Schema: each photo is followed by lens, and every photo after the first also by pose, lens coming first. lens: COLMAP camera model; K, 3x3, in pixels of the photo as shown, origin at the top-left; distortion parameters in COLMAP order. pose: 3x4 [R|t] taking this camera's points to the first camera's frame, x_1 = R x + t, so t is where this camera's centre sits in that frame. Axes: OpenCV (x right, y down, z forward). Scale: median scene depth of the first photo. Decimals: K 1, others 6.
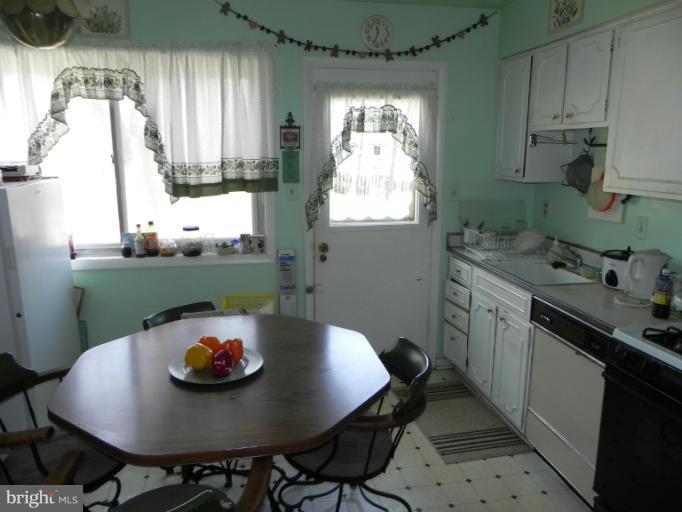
lens RADIAL K [[516.6, 0, 338.2], [0, 516.6, 255.1], [0, 0, 1]] dist [-0.007630, 0.006729]
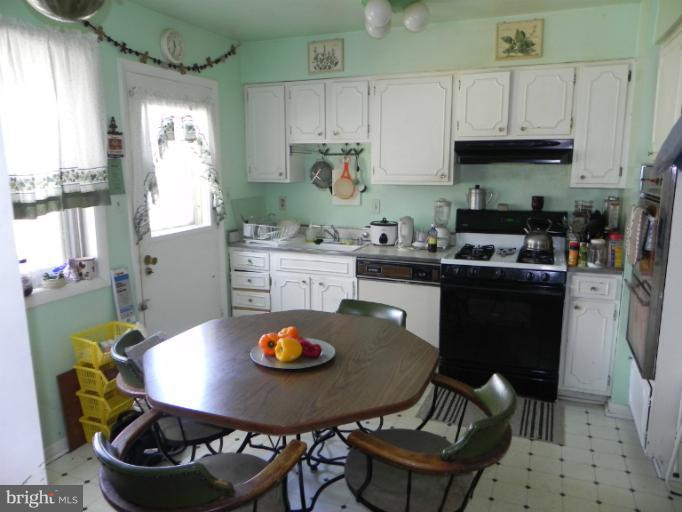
lens RADIAL K [[516.6, 0, 341.7], [0, 516.6, 254.4], [0, 0, 1]] dist [-0.007630, 0.006729]
pose [[0.538977, -0.154866, 0.827962, -0.663232], [0.172434, 0.982422, 0.071507, -0.033032], [-0.824482, 0.104228, 0.556207, 0.183733]]
